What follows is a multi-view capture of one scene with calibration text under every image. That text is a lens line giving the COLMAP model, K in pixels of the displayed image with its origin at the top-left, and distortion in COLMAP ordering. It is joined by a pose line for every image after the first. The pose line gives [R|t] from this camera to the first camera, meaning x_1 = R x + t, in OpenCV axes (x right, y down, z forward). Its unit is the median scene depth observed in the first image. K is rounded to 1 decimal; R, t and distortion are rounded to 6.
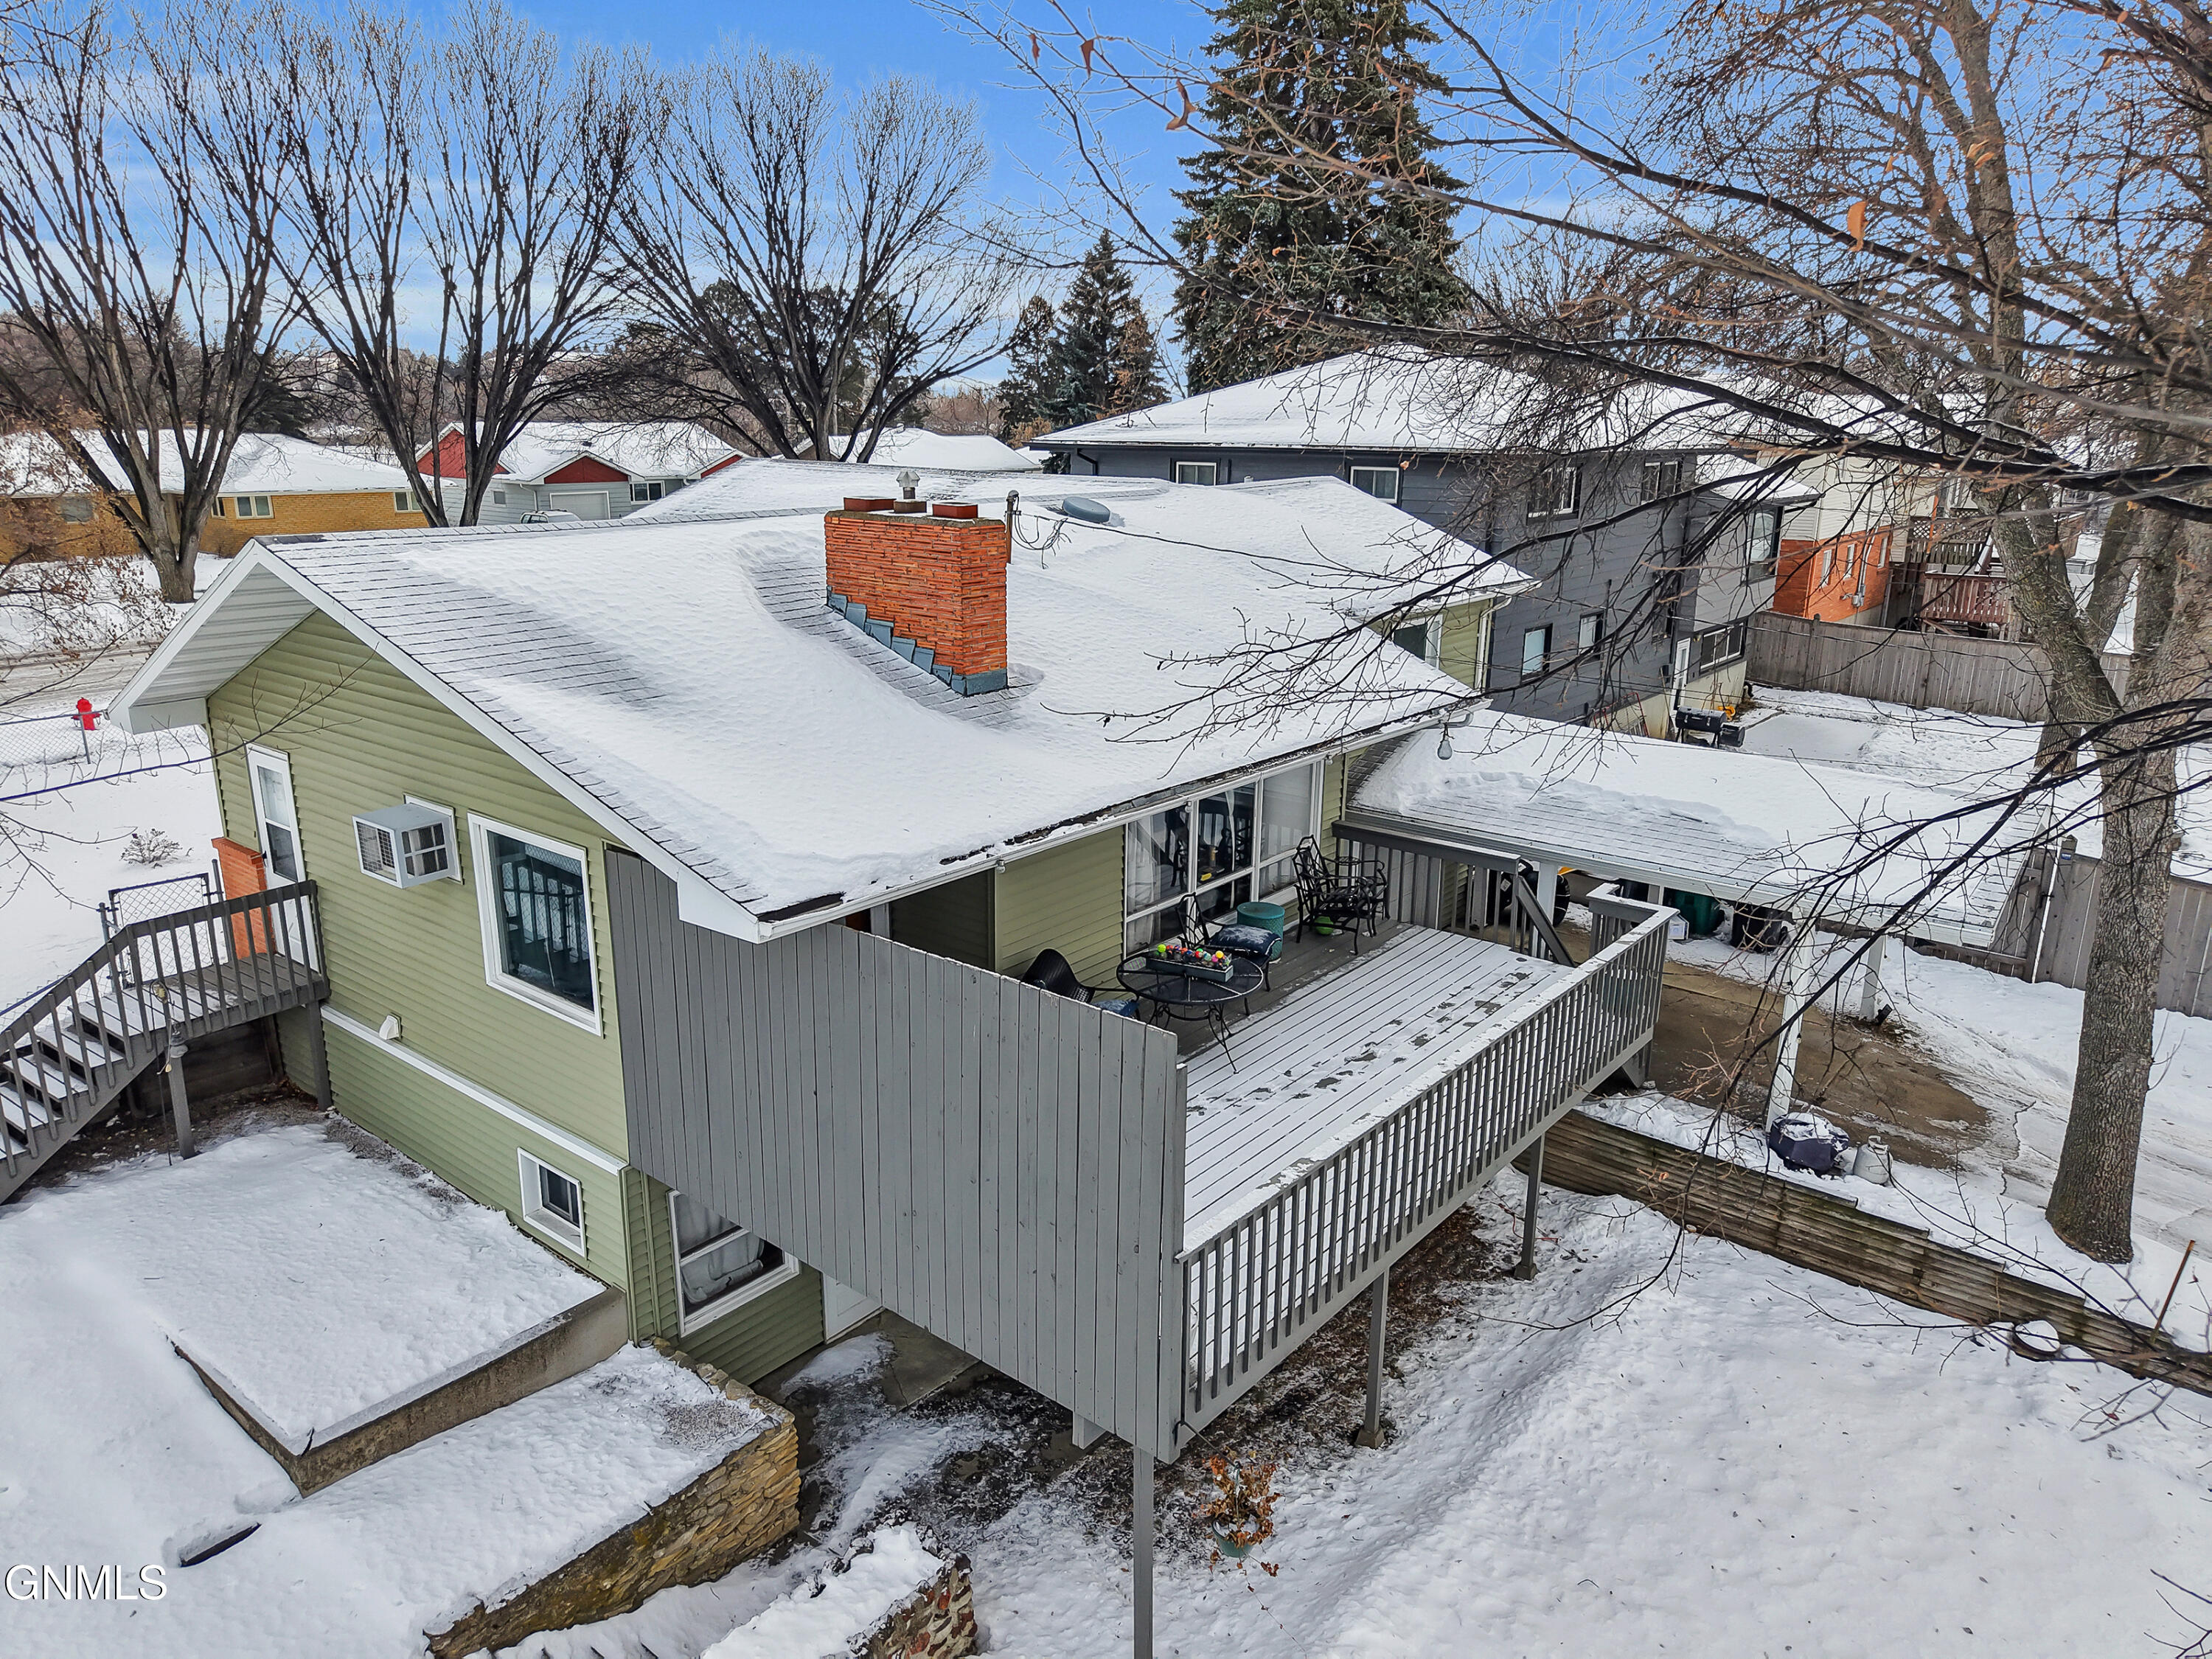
lens RADIAL K [[1487.2, 0, 1106.0], [0, 1487.2, 829.5], [0, 0, 1]] dist [0.025328, -0.024890]
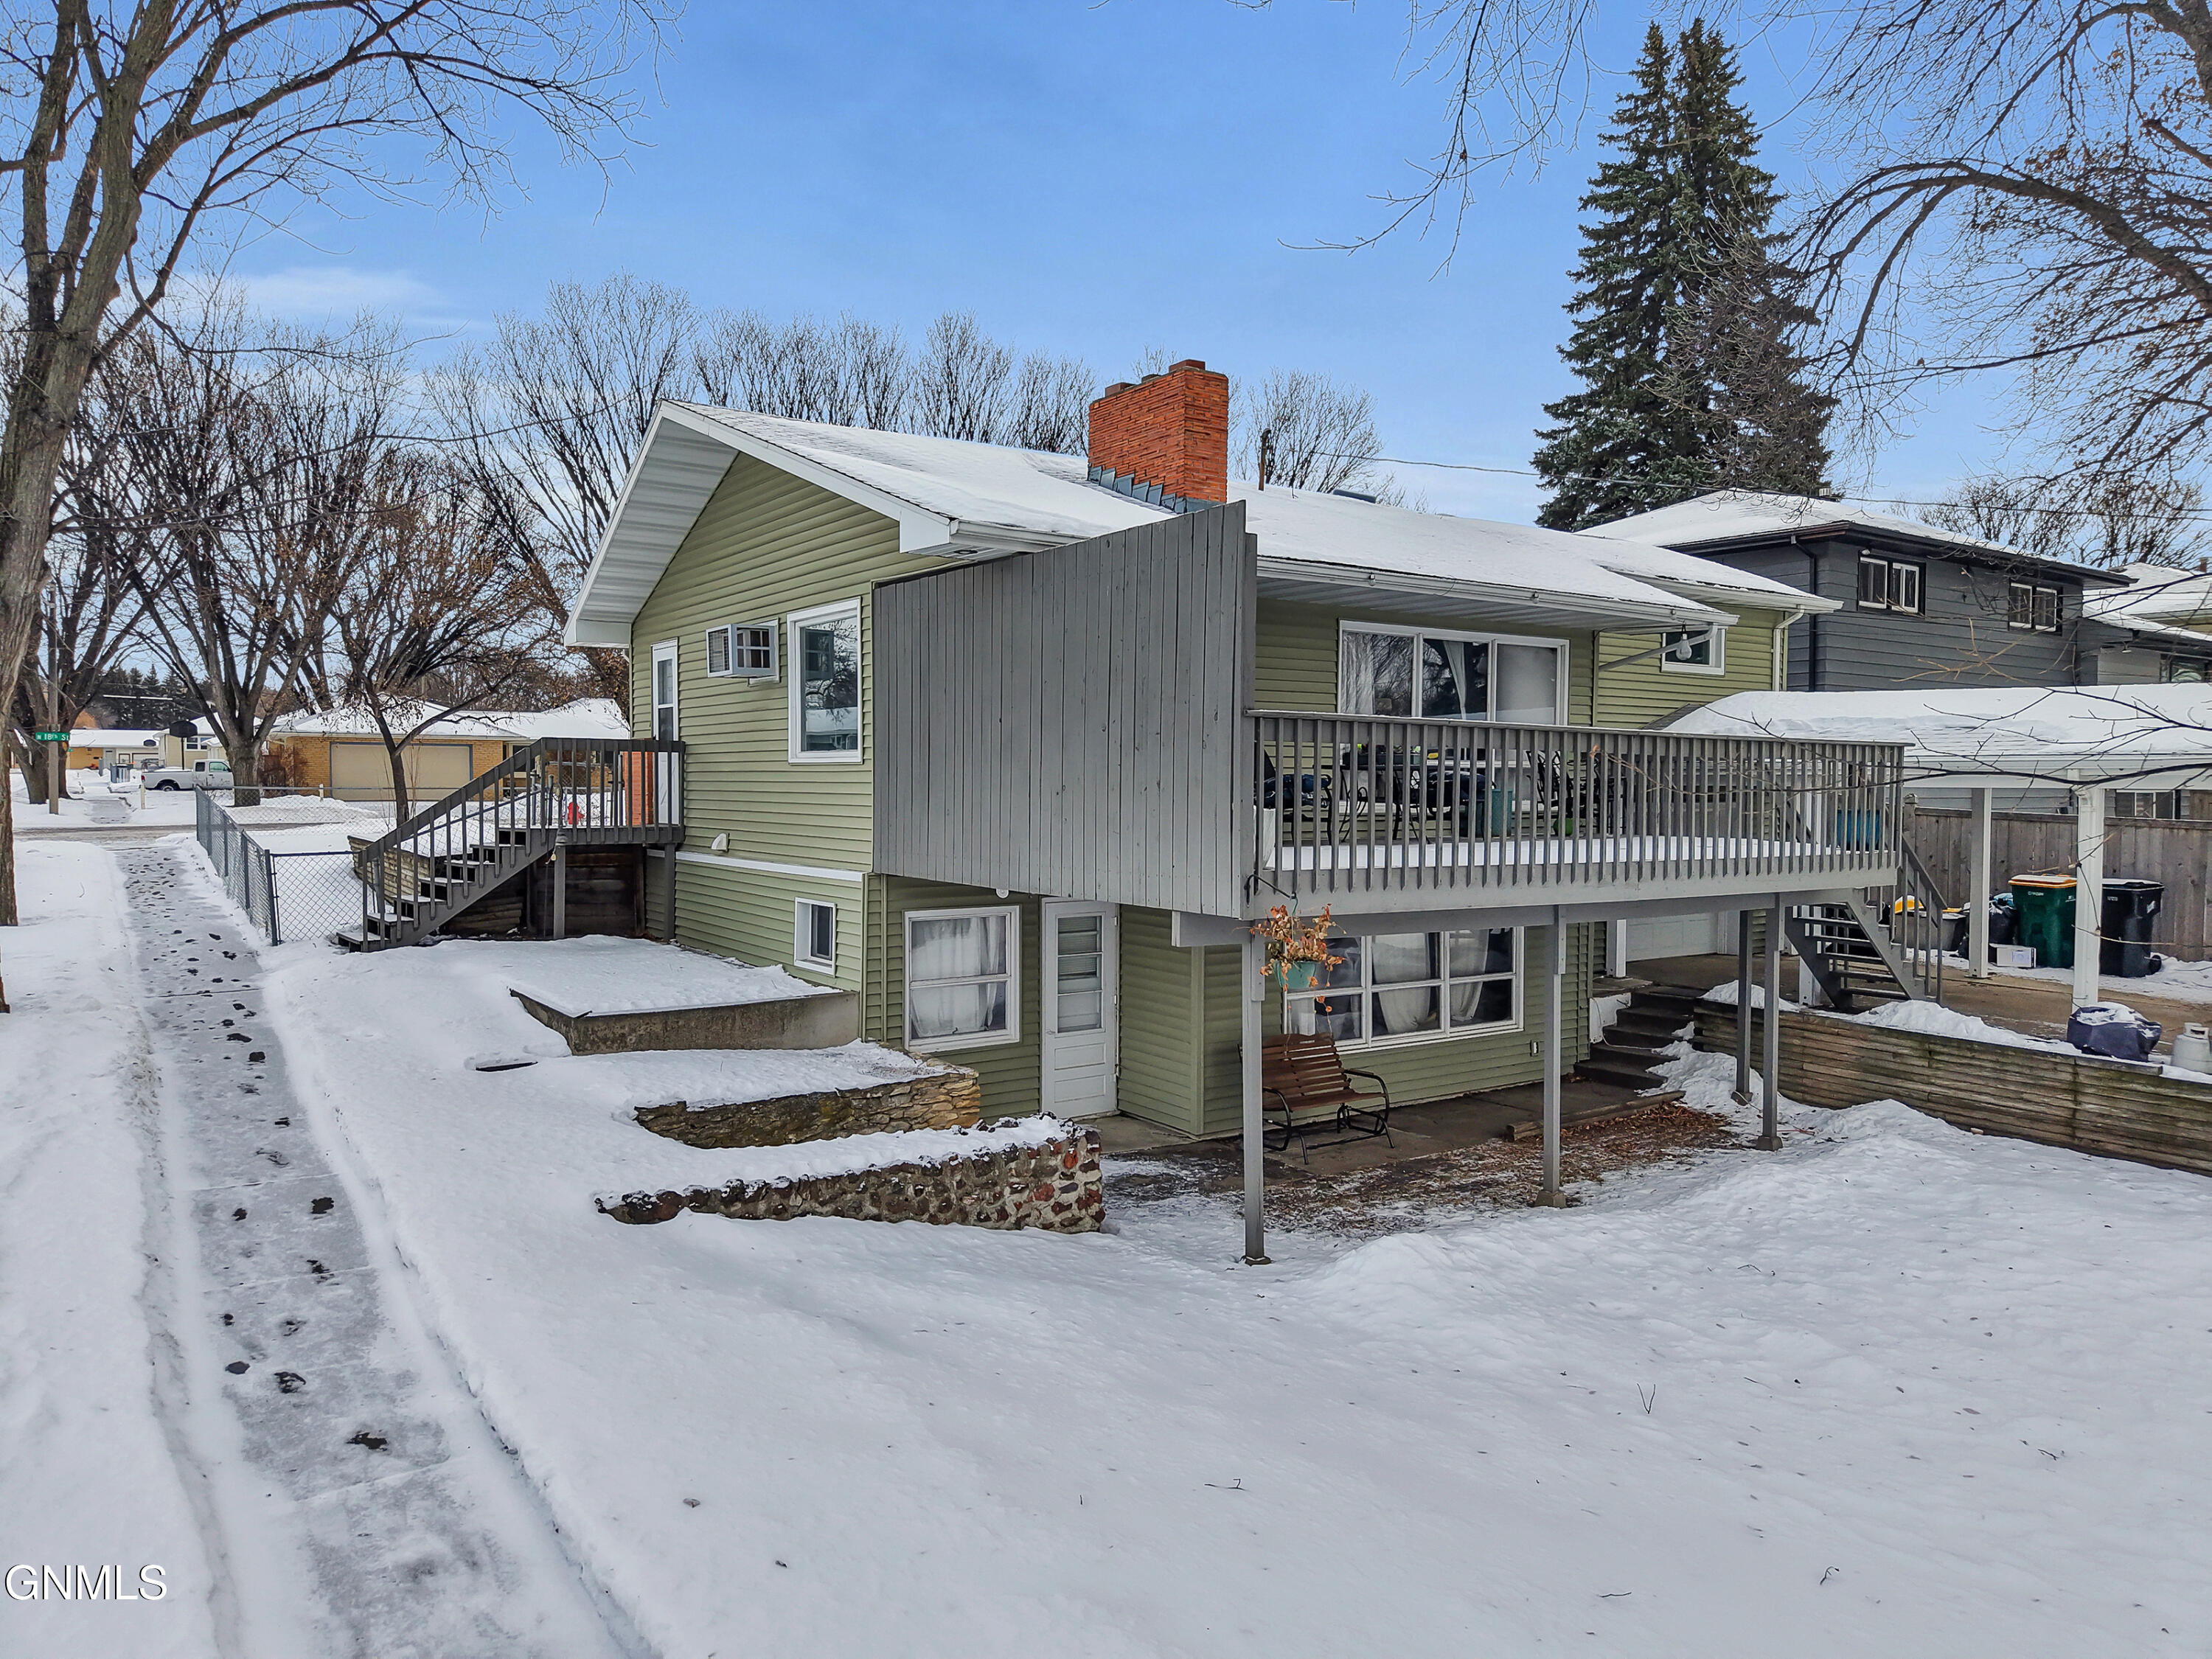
lens RADIAL K [[1487.2, 0, 1106.0], [0, 1487.2, 829.5], [0, 0, 1]] dist [0.025328, -0.024890]
pose [[0.960693, 0.005946, -0.277548, 0.137952], [-0.072317, 0.970614, -0.229520, 0.342954], [0.268027, 0.240570, 0.932892, -0.033222]]
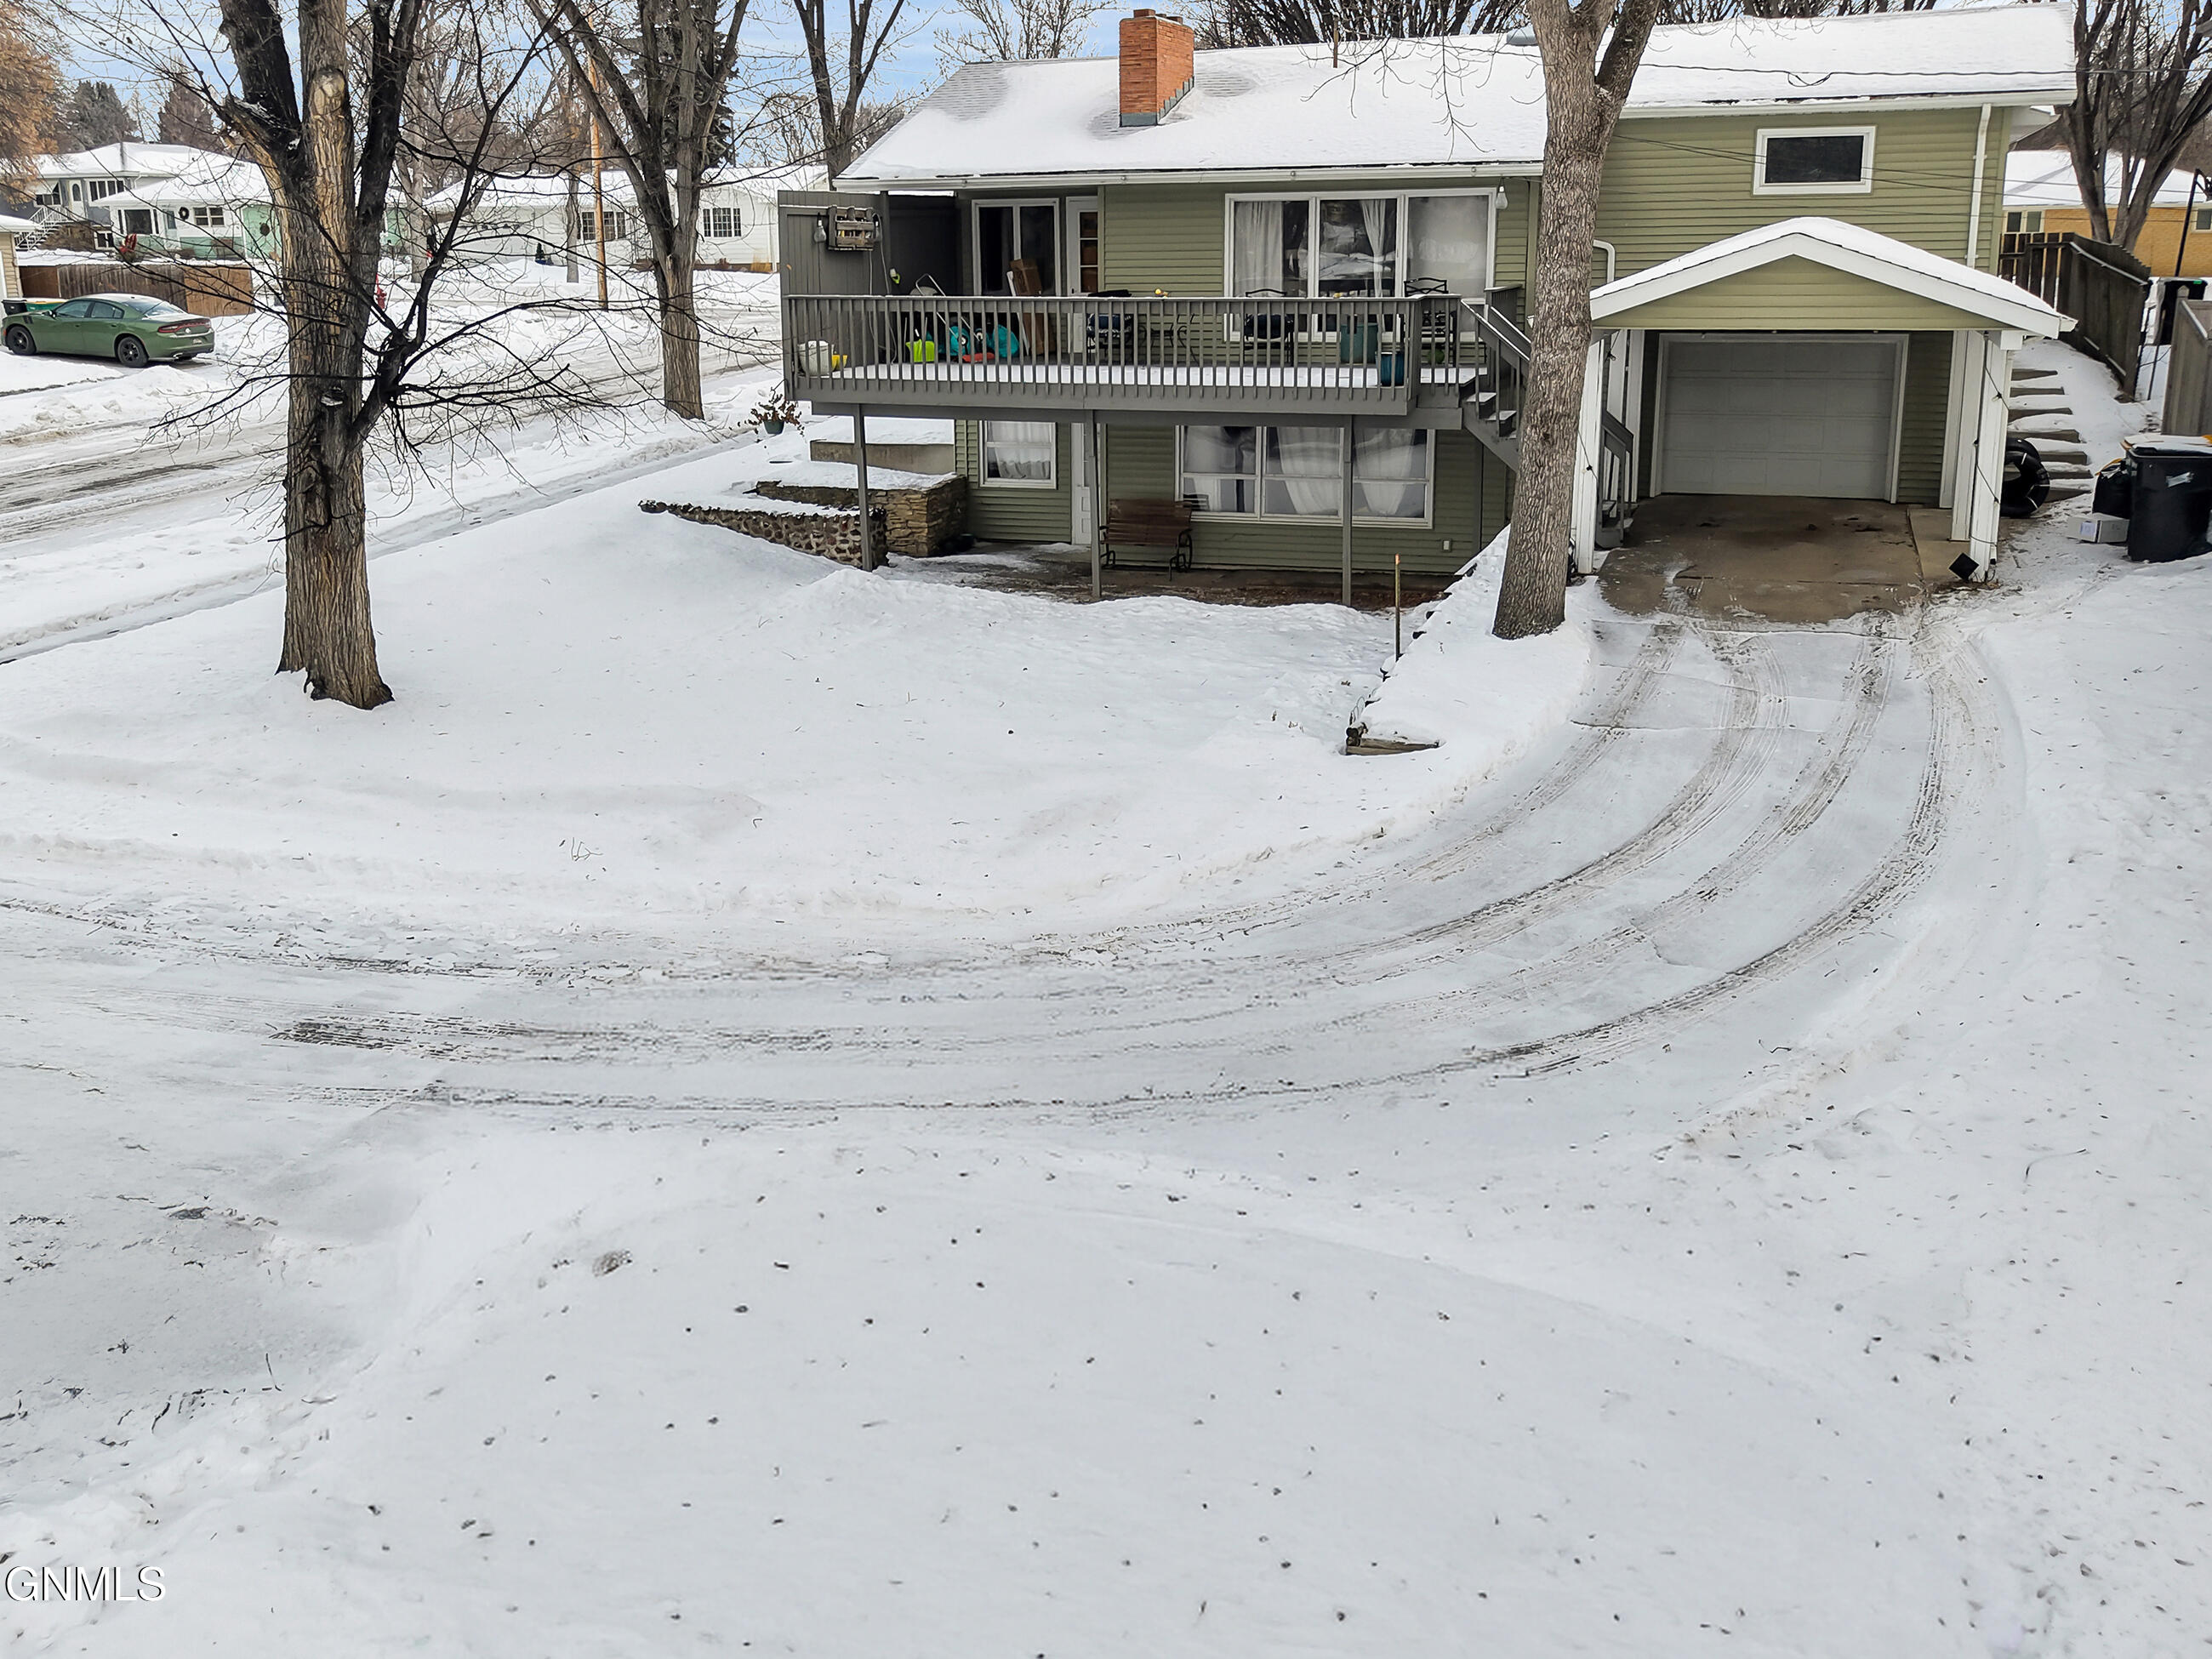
lens RADIAL K [[1958.5, 0, 1068.0], [0, 1958.5, 725.5], [0, 0, 1]] dist [0.010764, -0.002431]
pose [[0.312561, 0.216213, -0.924964, 1.670379], [-0.239328, 0.960262, 0.143591, 0.204602], [0.919254, 0.176489, 0.351886, 0.243595]]
